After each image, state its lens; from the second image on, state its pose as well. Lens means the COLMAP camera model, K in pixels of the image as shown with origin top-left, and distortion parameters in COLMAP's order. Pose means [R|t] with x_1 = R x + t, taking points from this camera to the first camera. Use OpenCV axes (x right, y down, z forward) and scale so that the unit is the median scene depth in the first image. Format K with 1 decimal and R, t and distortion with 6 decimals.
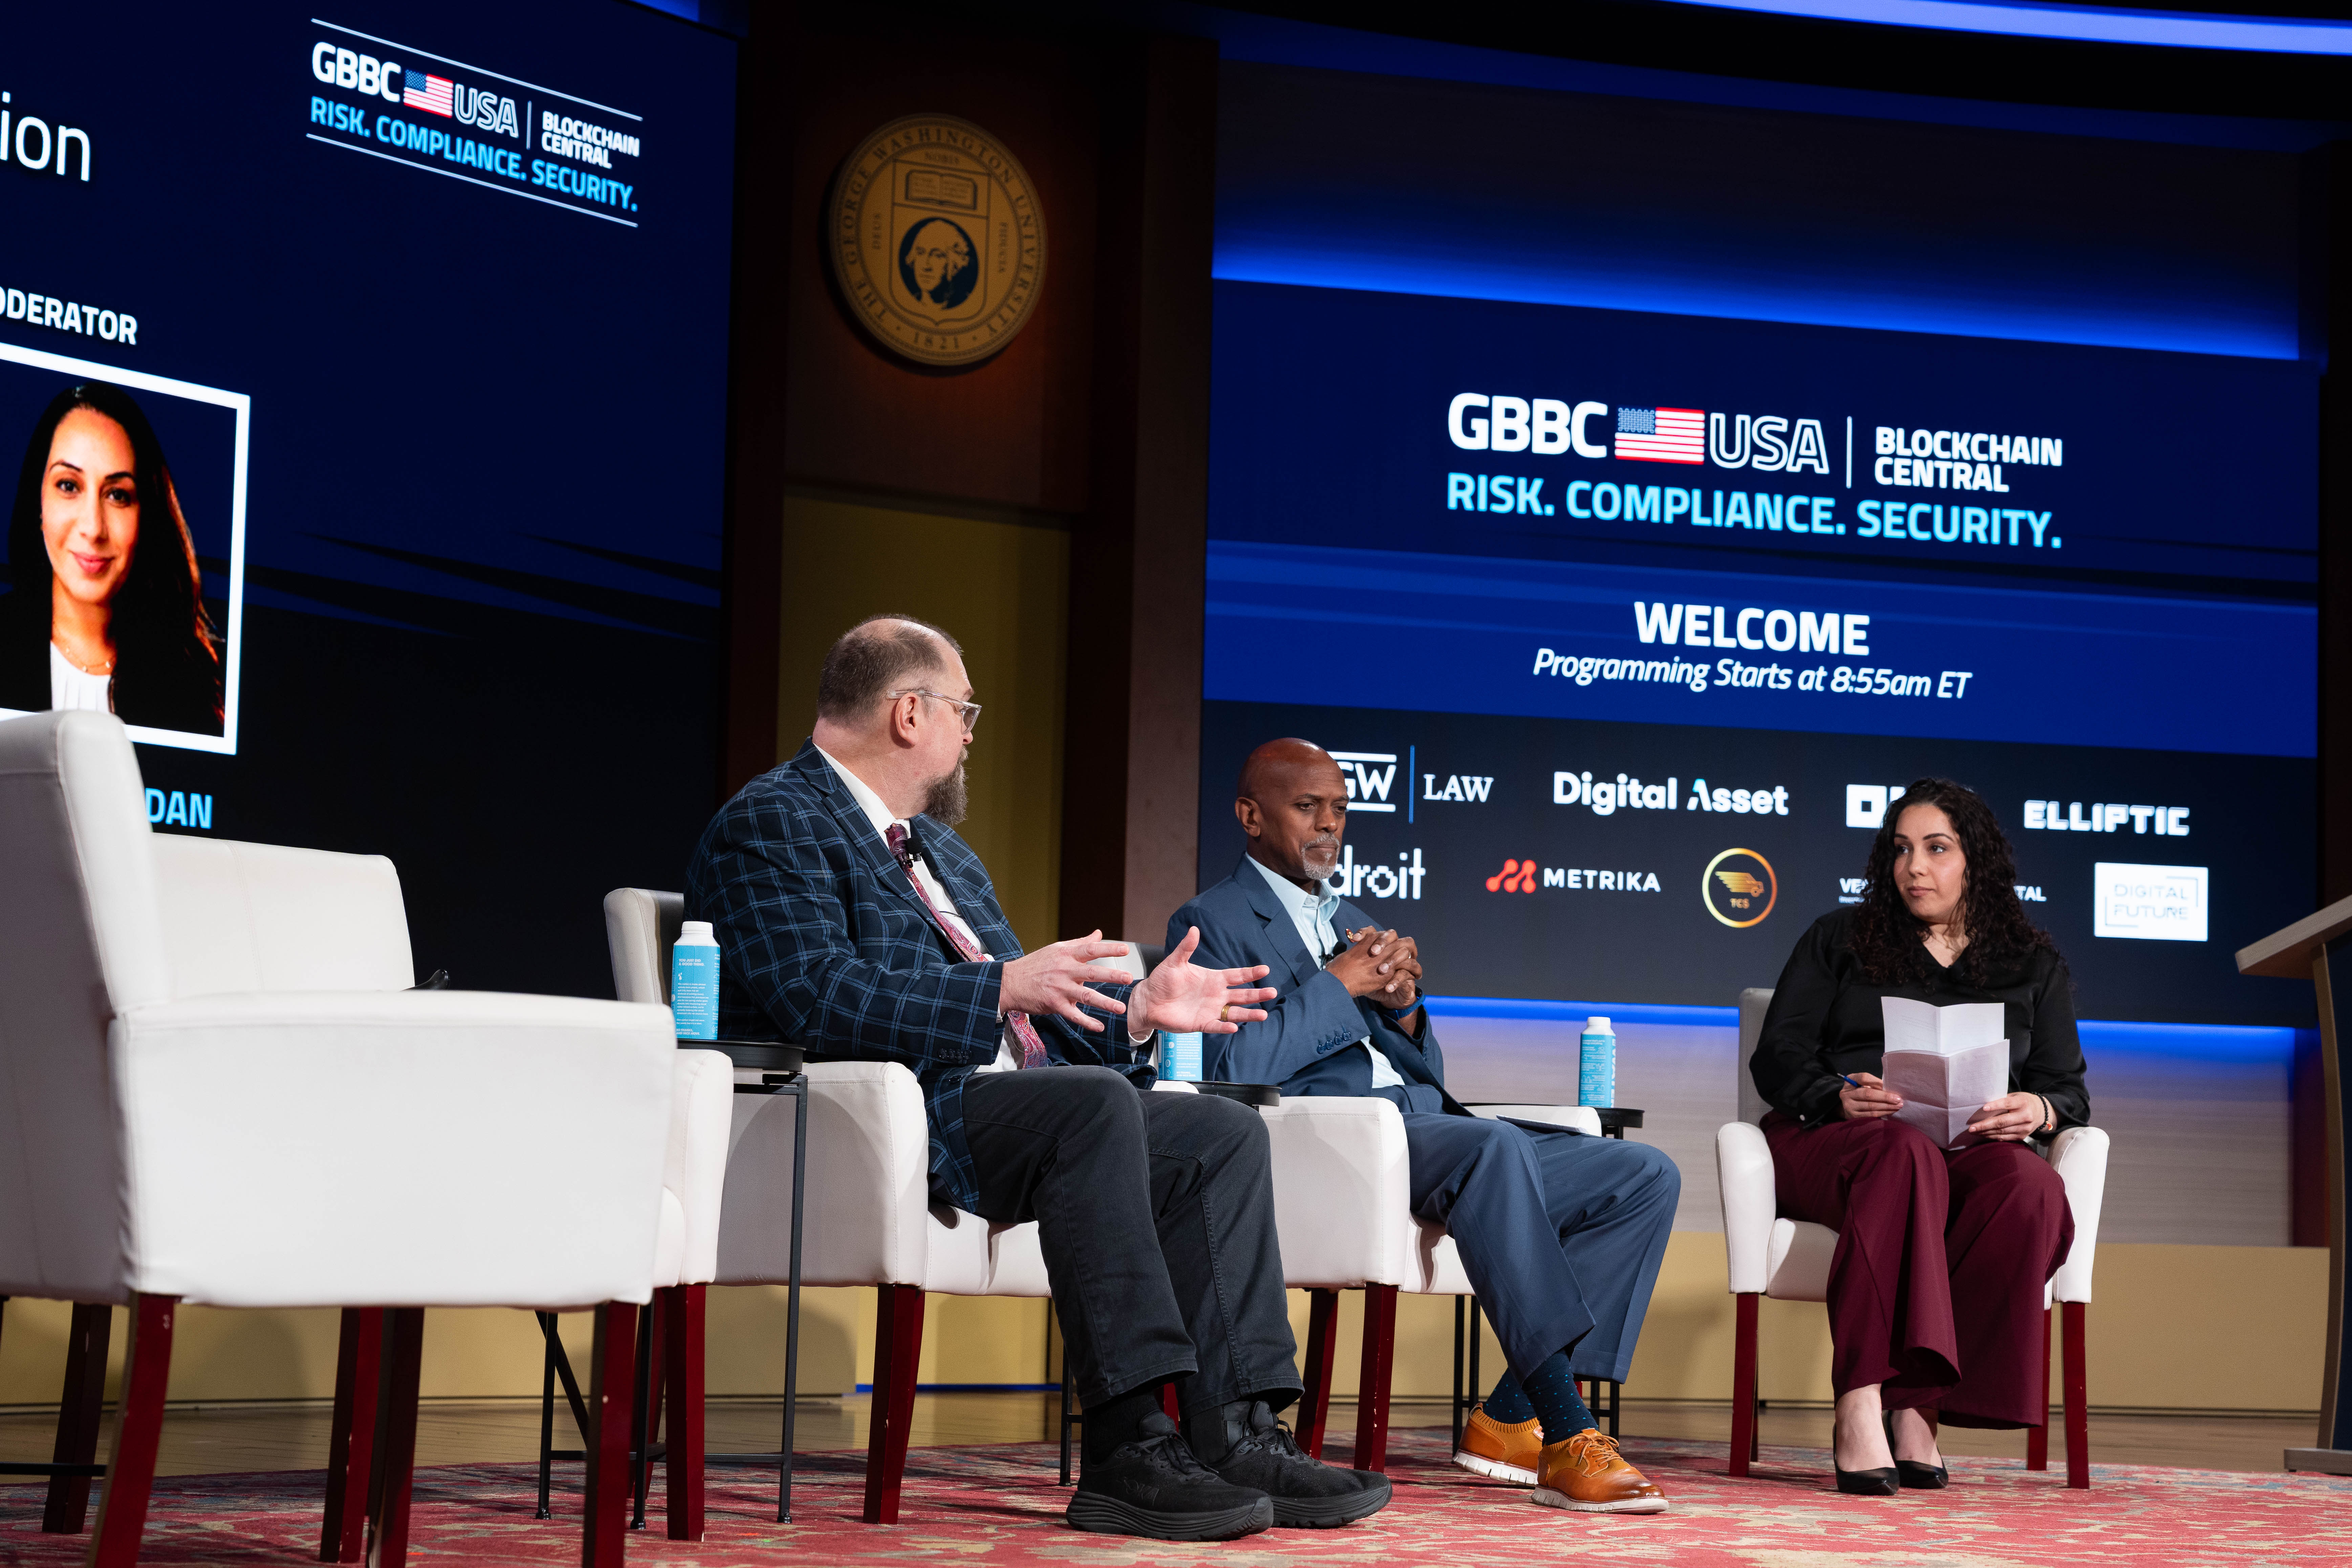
lens RADIAL K [[4546.7, 0, 1182.6], [0, 4546.7, 799.8], [0, 0, 1]] dist [0.060737, 0.000000]
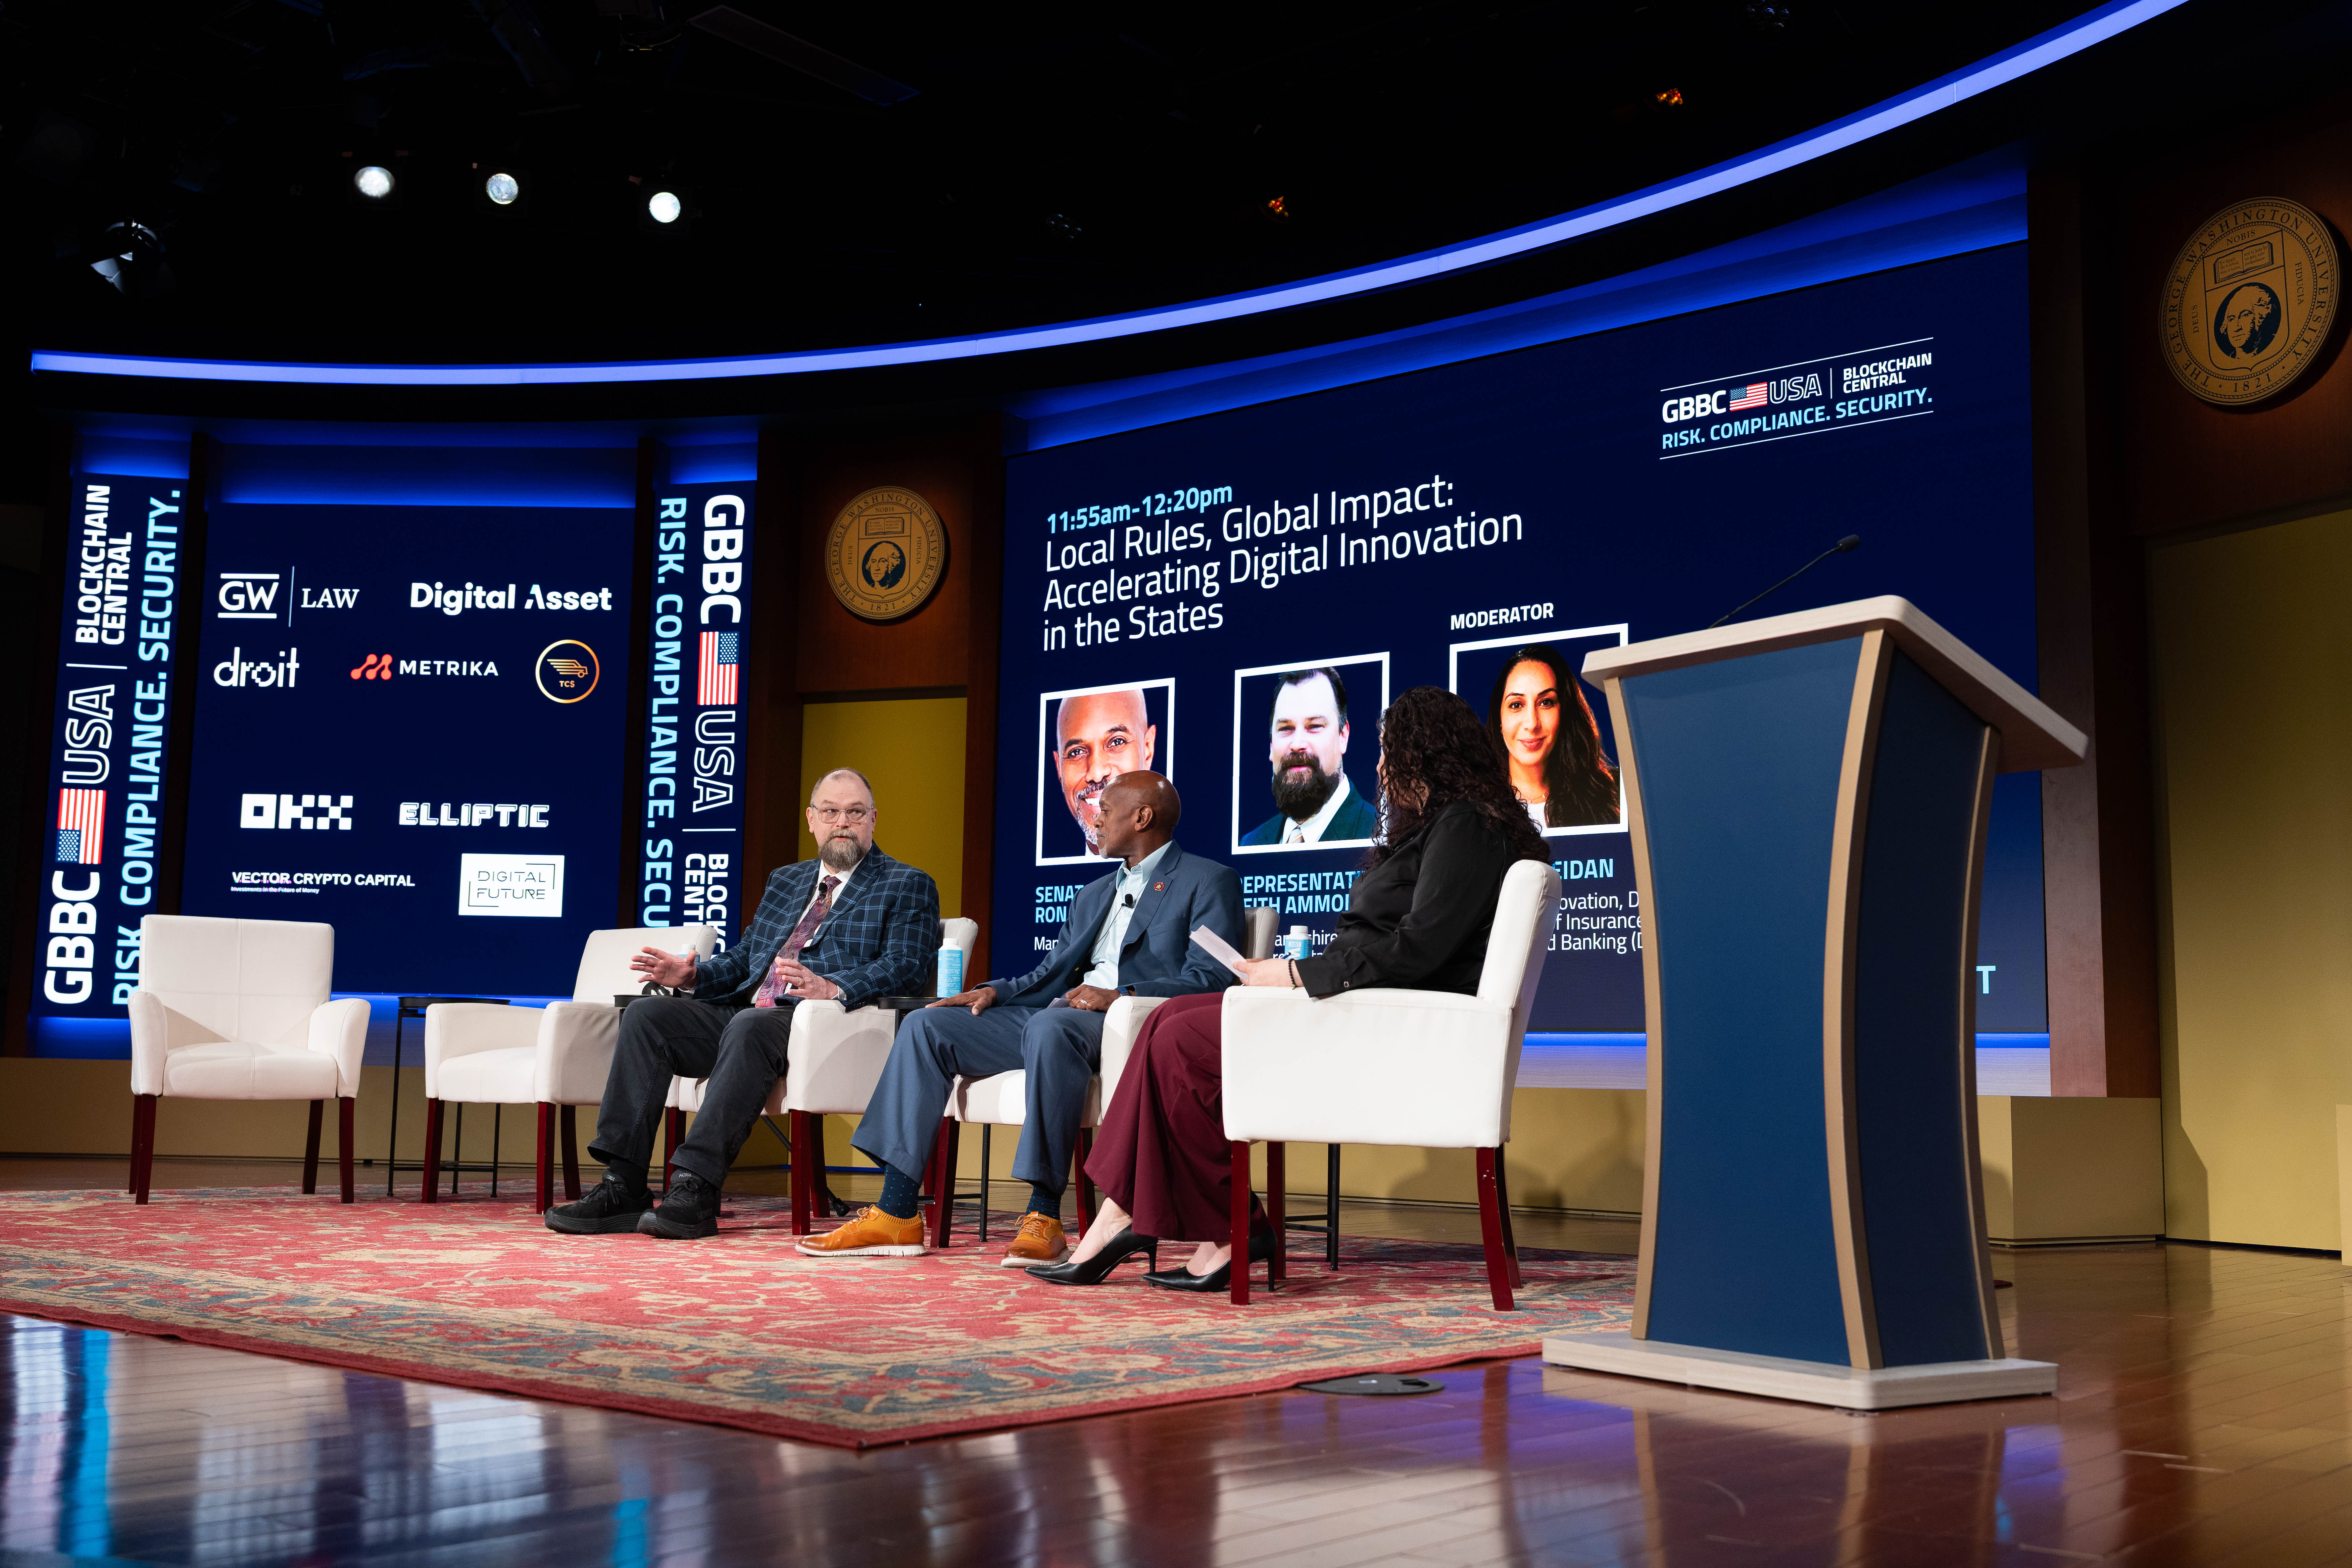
lens RADIAL K [[2421.6, 0, 1162.9], [0, 2421.6, 781.5], [0, 0, 1]] dist [-0.003198, 0.000000]
pose [[-0.079153, -0.149510, -0.985587, 0.569719], [0.069111, 0.985487, -0.155046, 0.081109], [0.994464, -0.080387, -0.067671, 0.721349]]
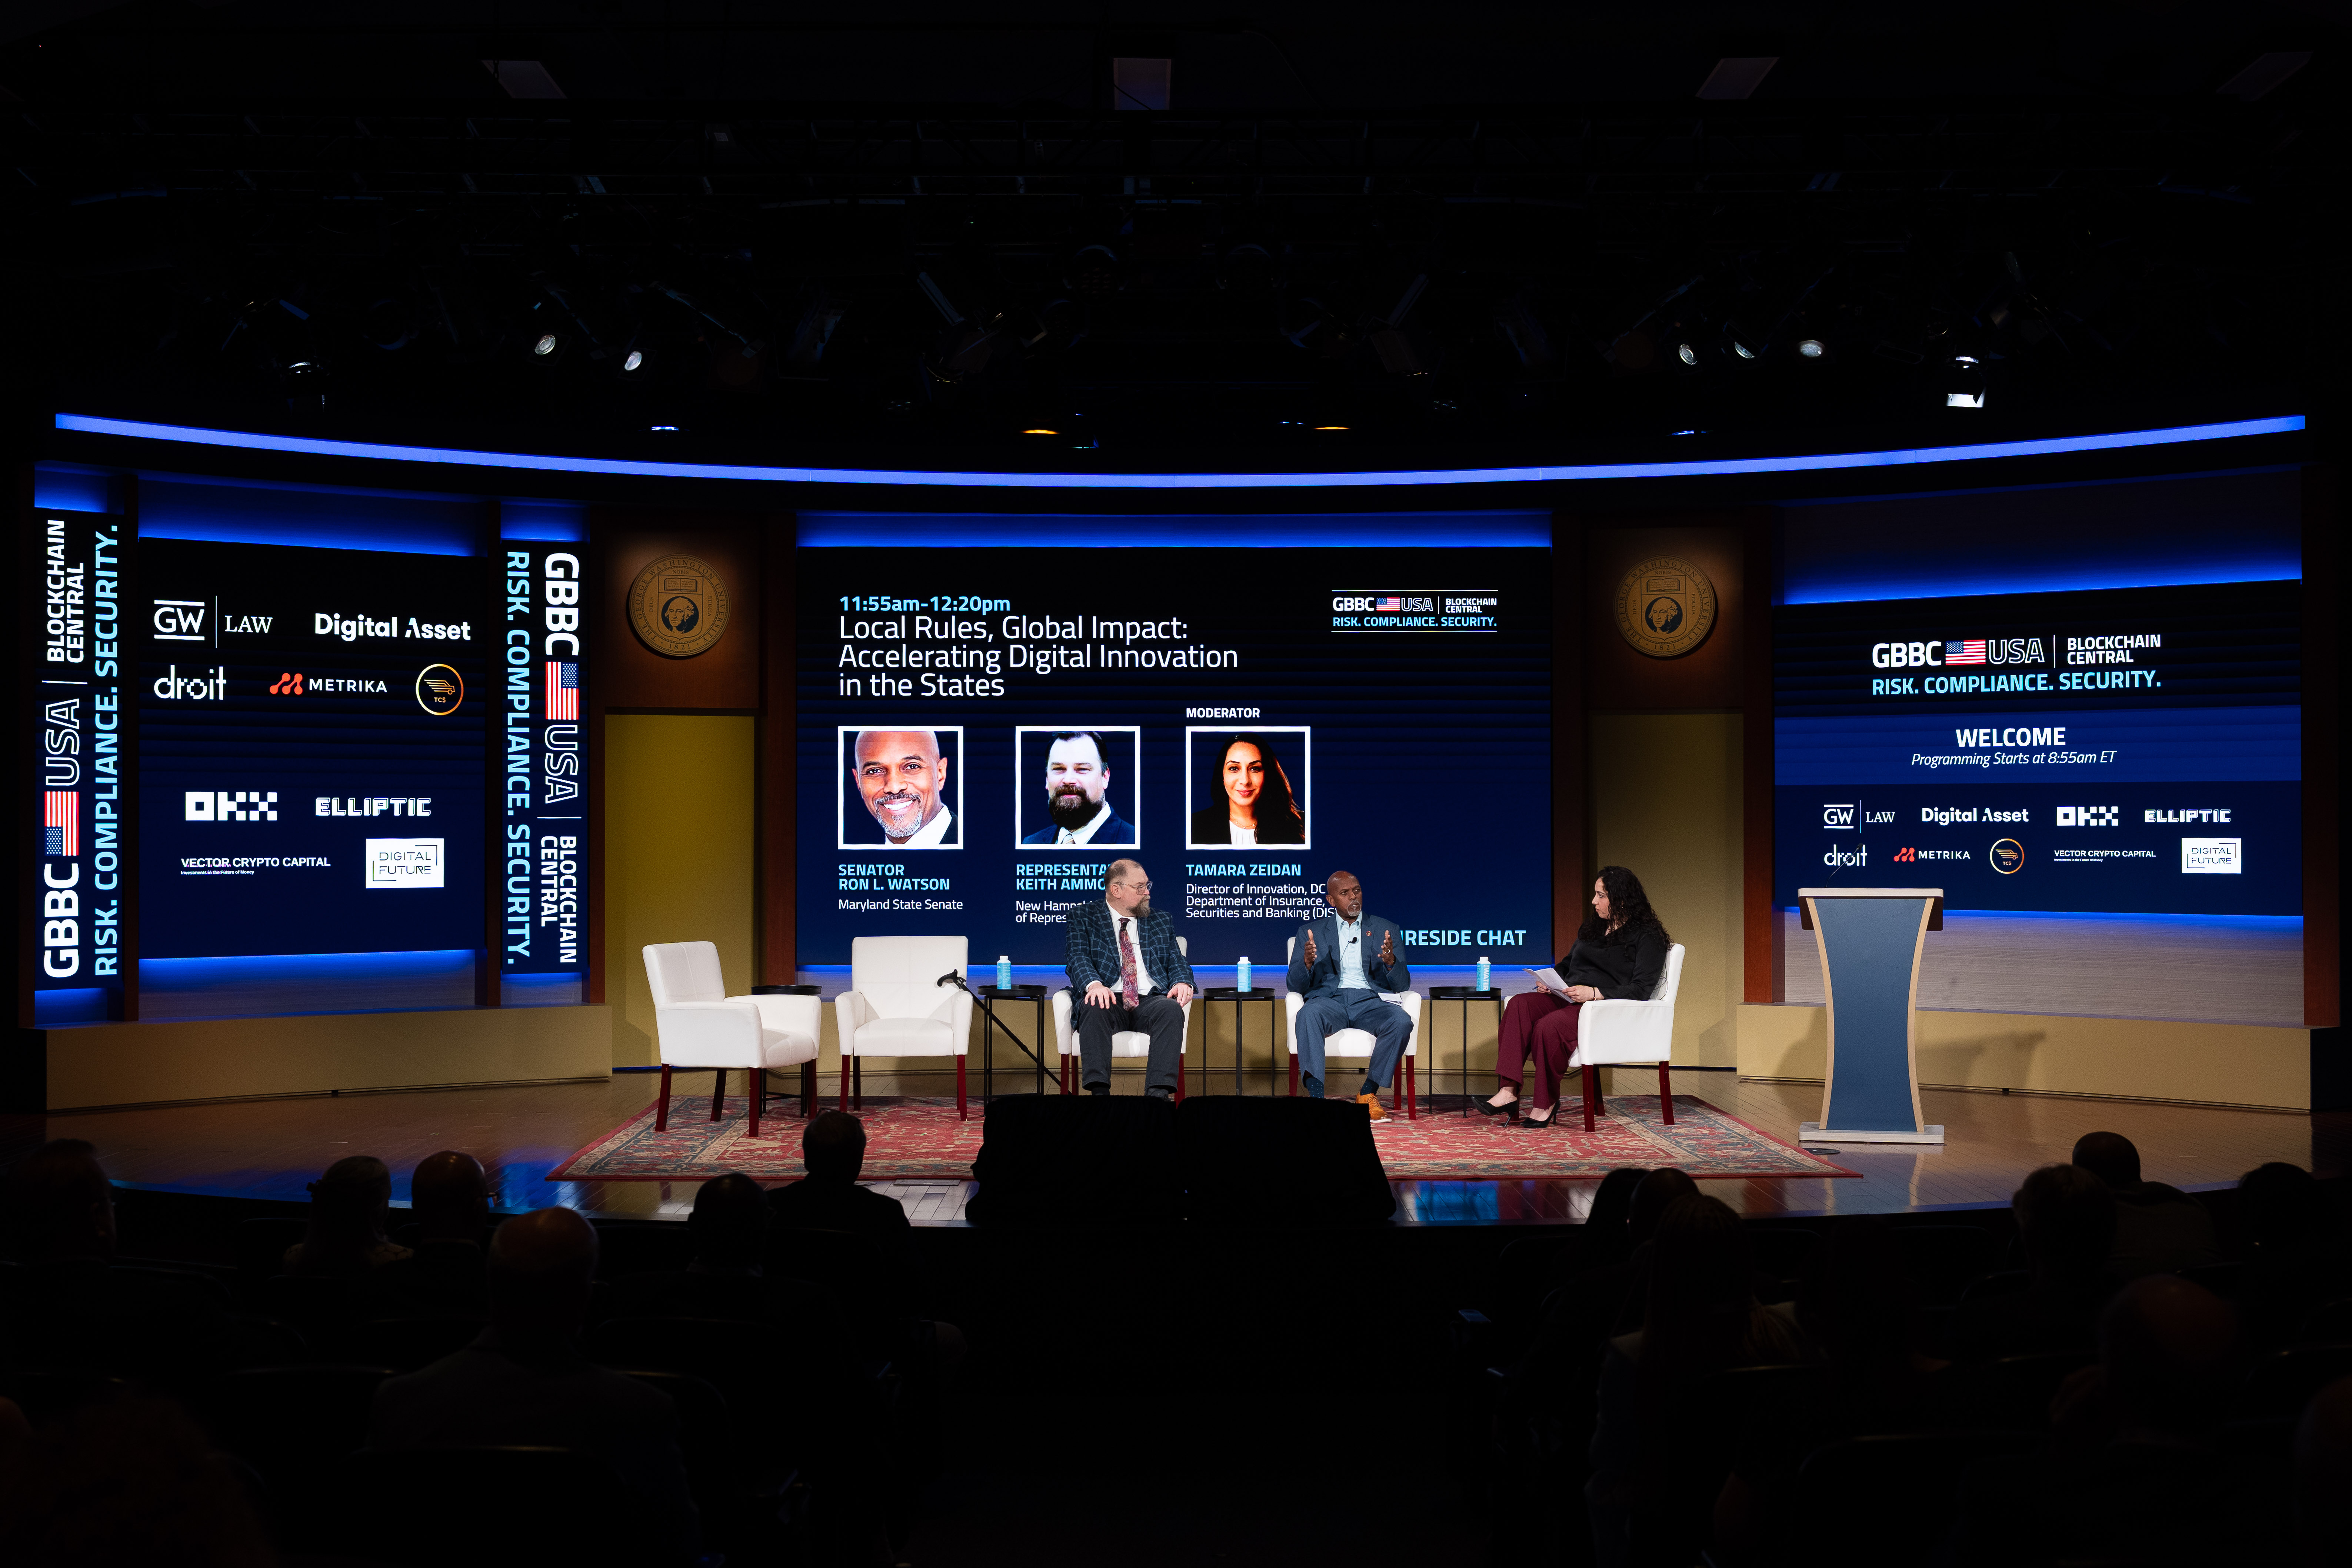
lens RADIAL K [[3054.1, 0, 1166.2], [0, 3054.1, 778.7], [0, 0, 1]] dist [-0.018618, 0.000000]
pose [[0.596506, -0.033911, -0.801892, 1.072182], [0.088378, 0.995807, 0.023631, -0.089462], [0.797728, -0.084965, 0.597002, -0.202559]]
